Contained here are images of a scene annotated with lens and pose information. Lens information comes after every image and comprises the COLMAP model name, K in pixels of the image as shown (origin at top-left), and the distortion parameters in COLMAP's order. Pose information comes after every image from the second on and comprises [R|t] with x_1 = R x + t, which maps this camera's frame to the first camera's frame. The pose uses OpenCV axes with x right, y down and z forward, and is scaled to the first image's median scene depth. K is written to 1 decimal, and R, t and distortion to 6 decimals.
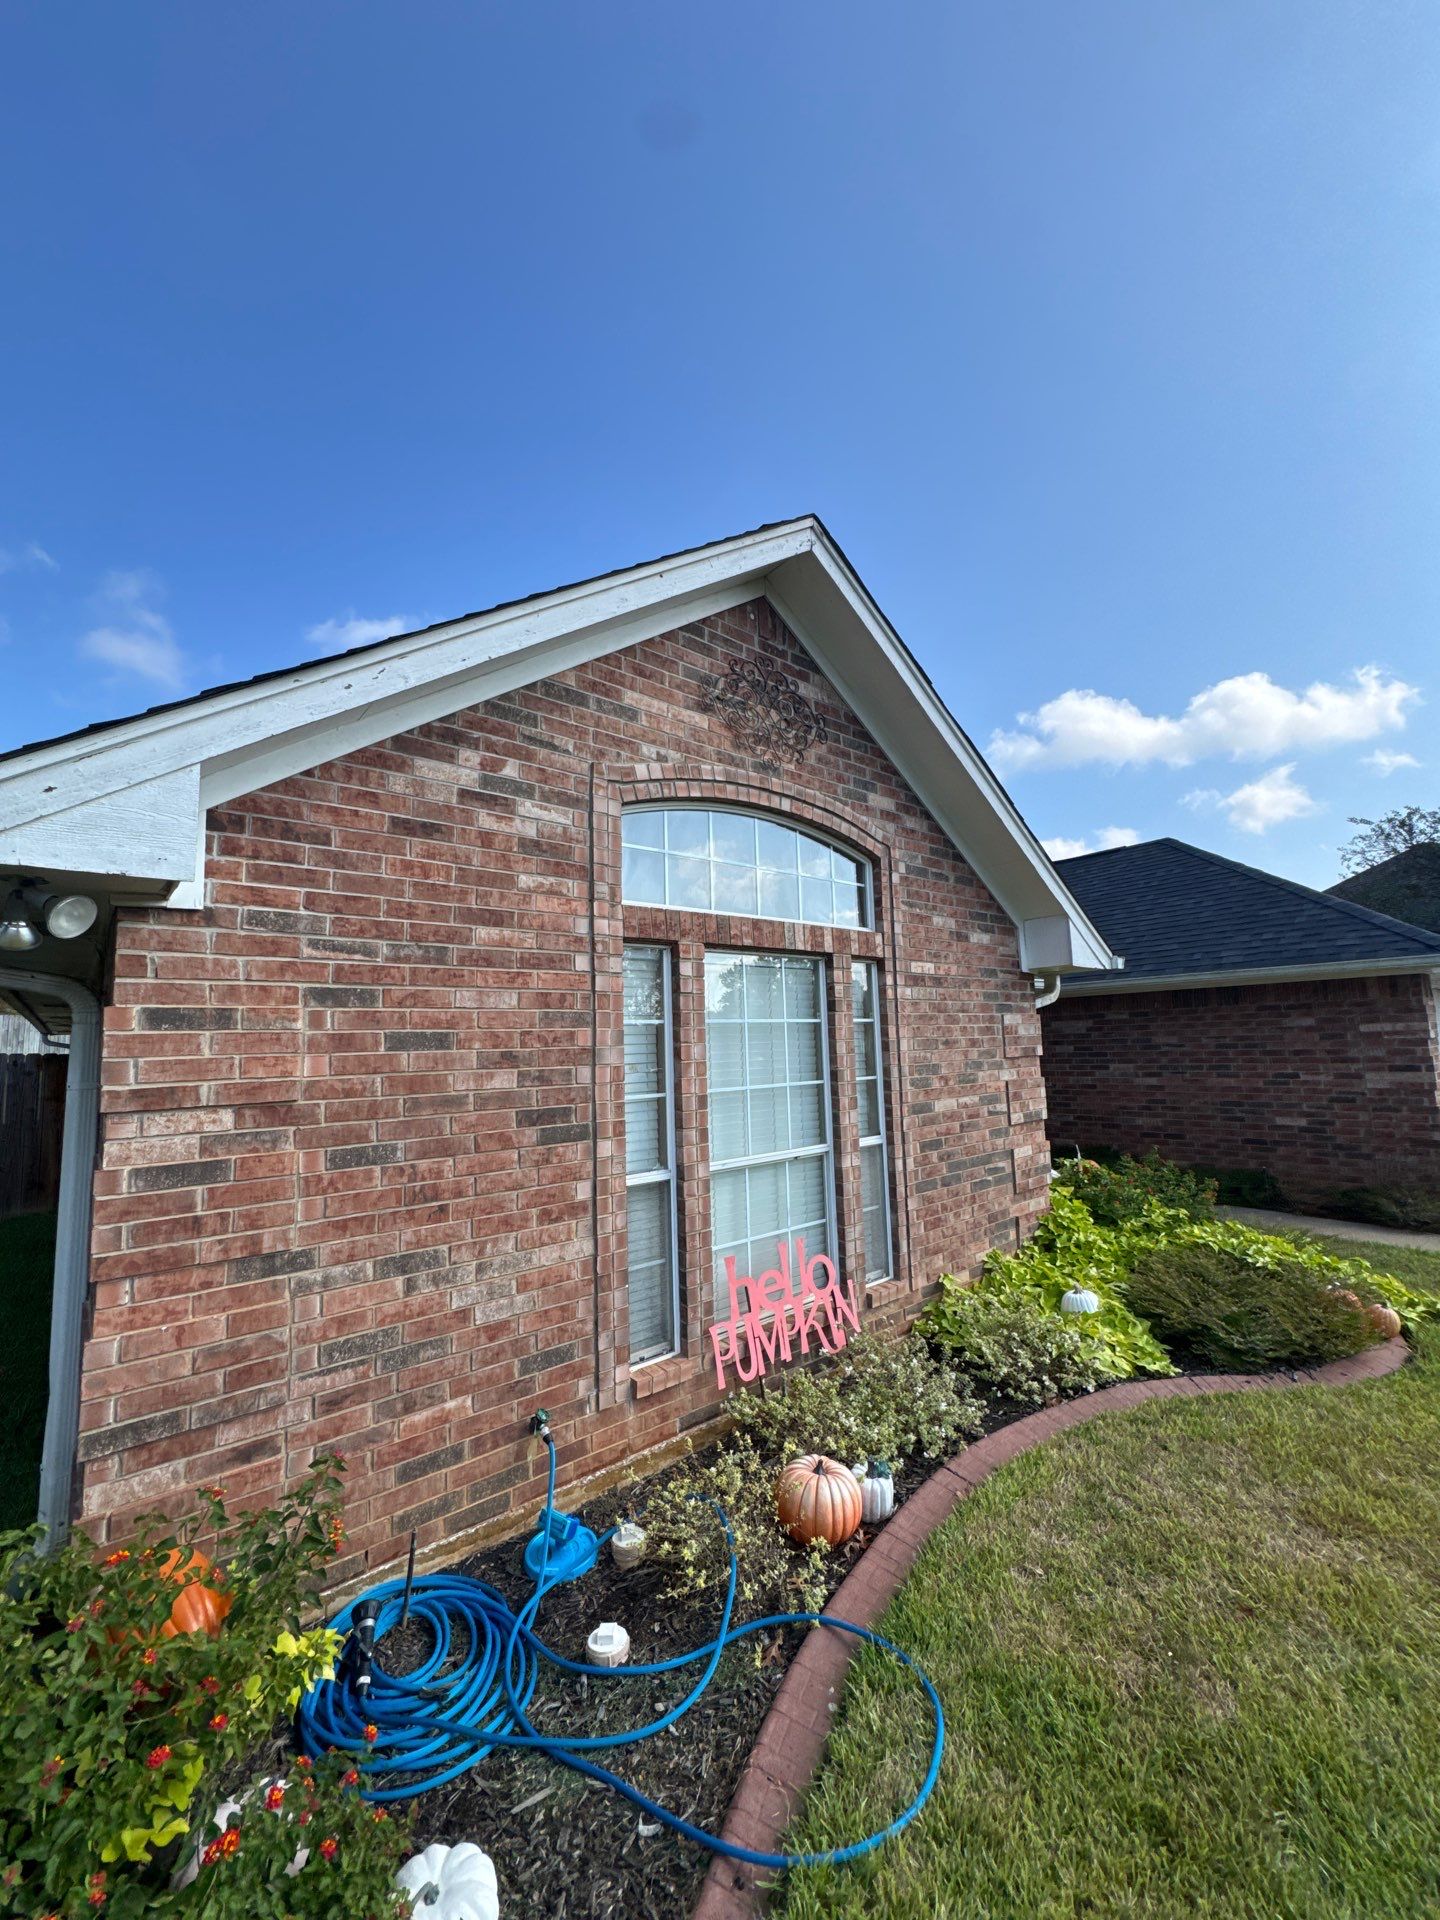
lens RADIAL K [[767.7, 0, 742.8], [0, 767.7, 955.2], [0, 0, 1]] dist [-0.003992, 0.000561]
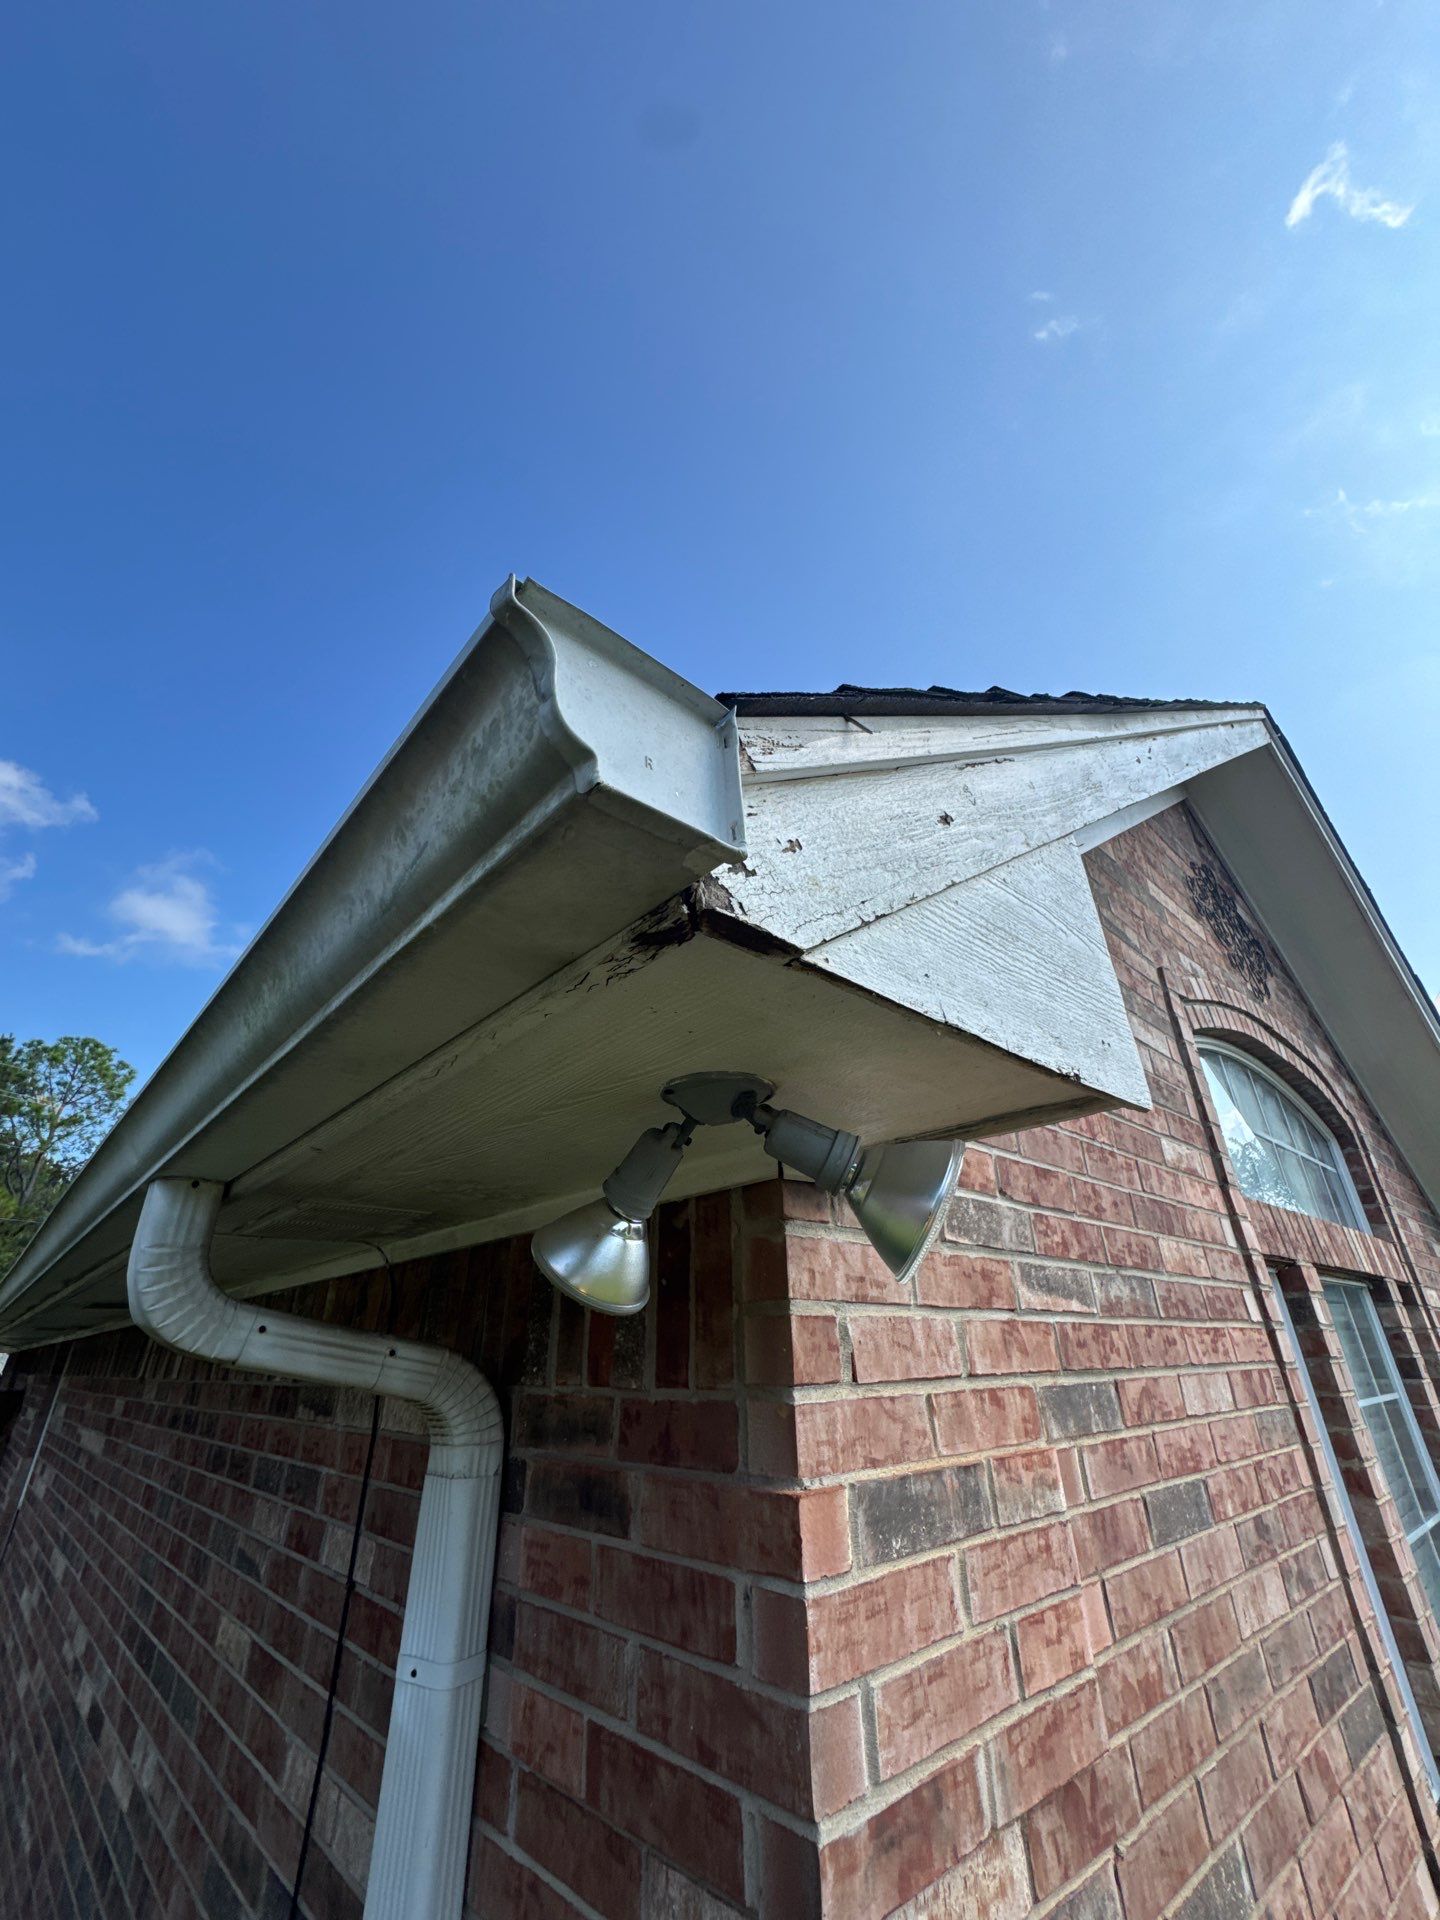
lens RADIAL K [[767.7, 0, 729.7], [0, 767.7, 959.0], [0, 0, 1]] dist [-0.003992, 0.000561]
pose [[0.998842, 0.030732, 0.037020, -0.695442], [-0.015561, 0.934416, -0.355843, -0.023752], [-0.045528, 0.354855, 0.933812, 0.482967]]
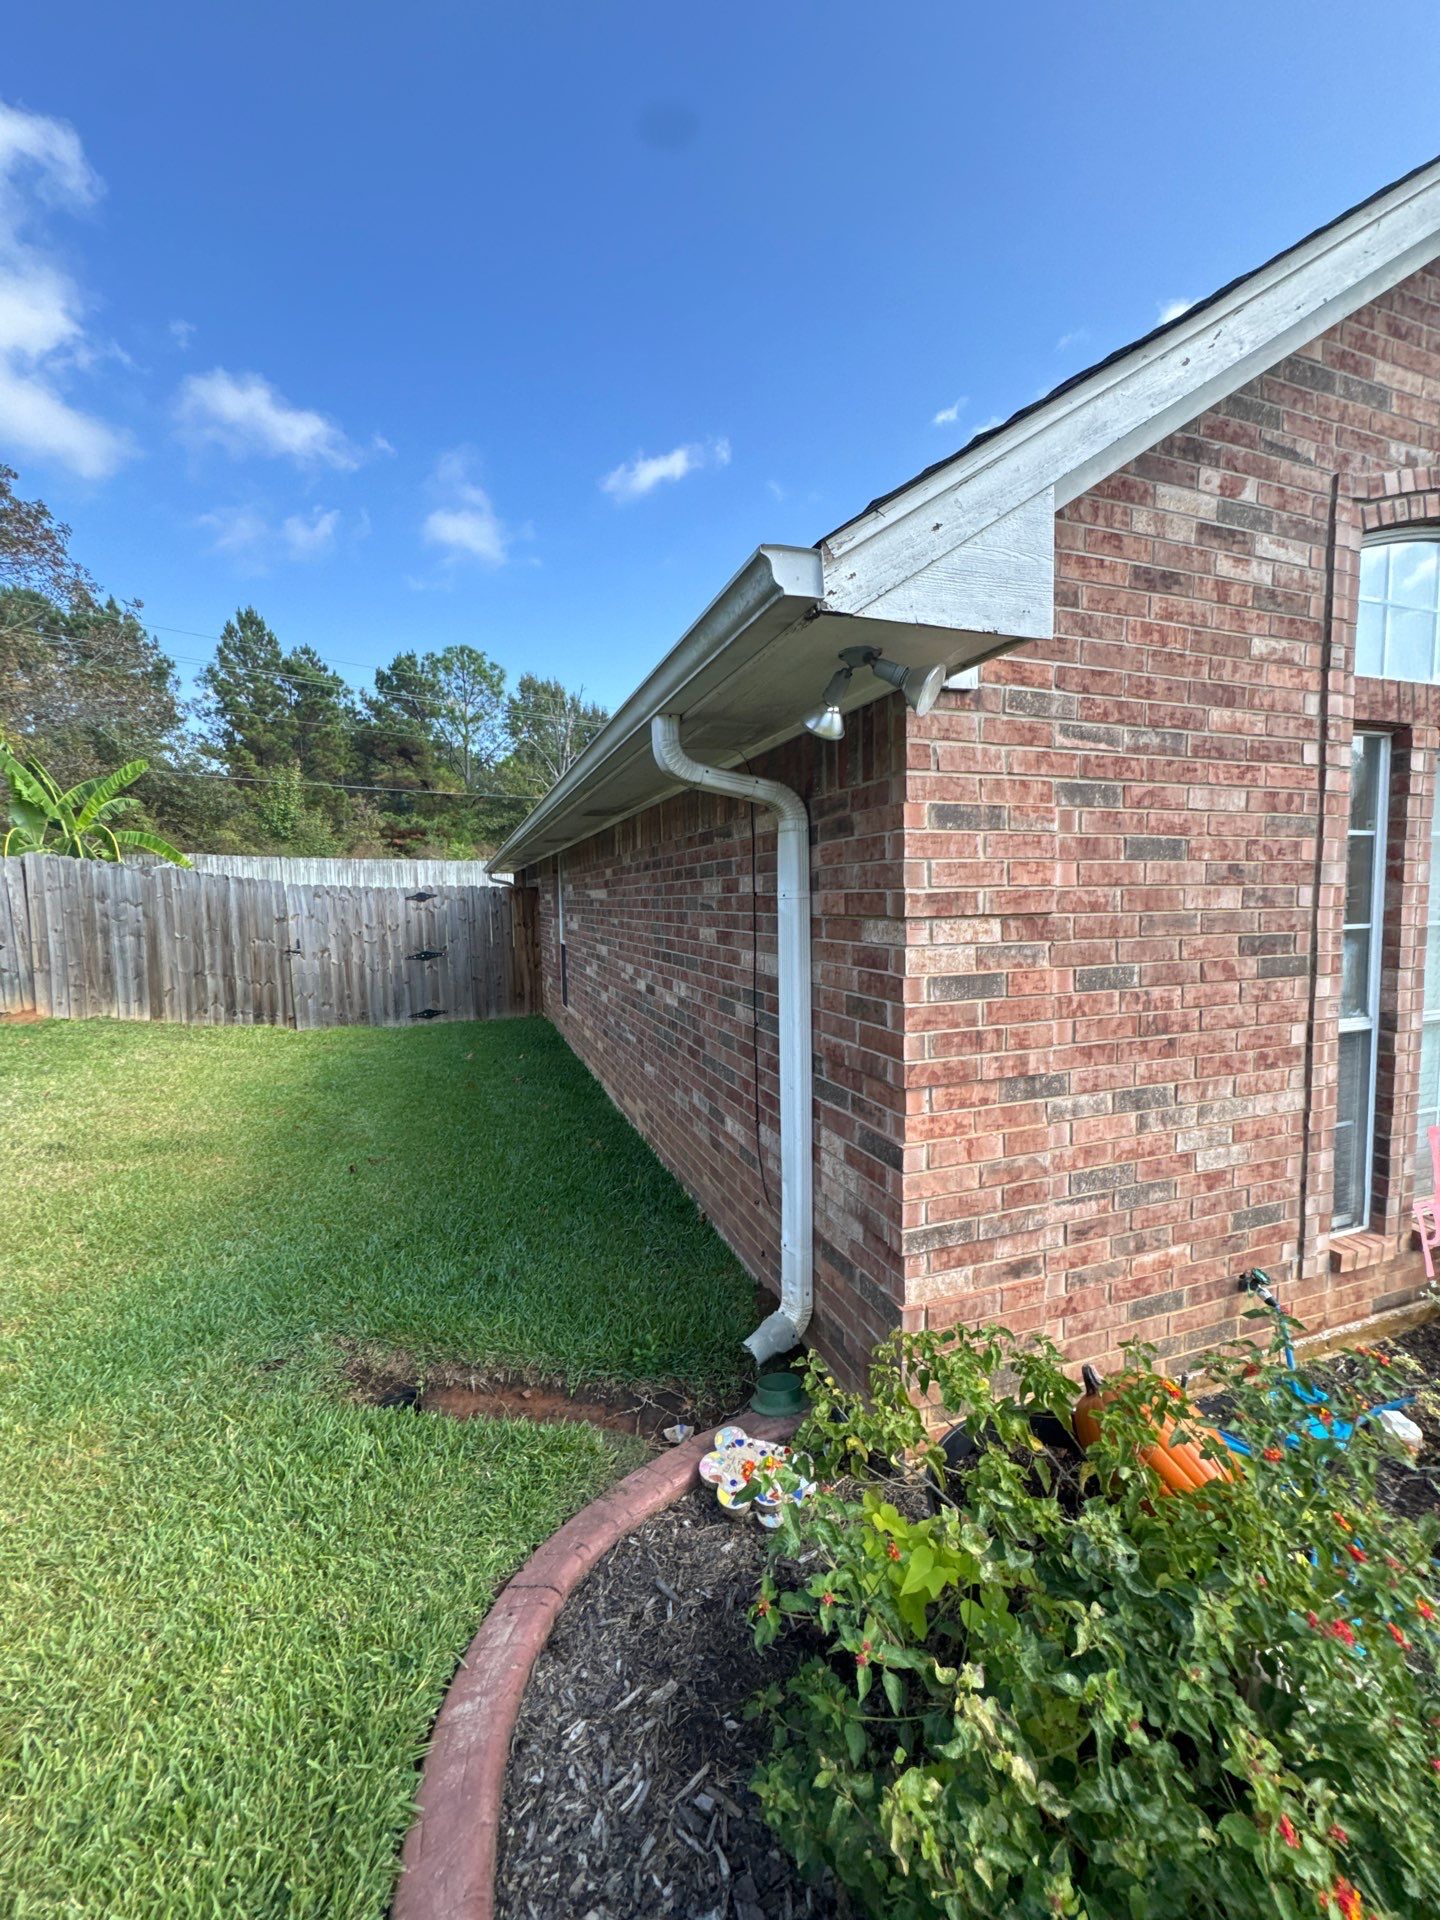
lens RADIAL K [[767.7, 0, 721.6], [0, 767.7, 955.1], [0, 0, 1]] dist [-0.003992, 0.000561]
pose [[0.935445, 0.042436, -0.350916, -0.558251], [0.027764, 0.980879, 0.192628, 0.050486], [0.352381, -0.189936, 0.916380, 0.041979]]
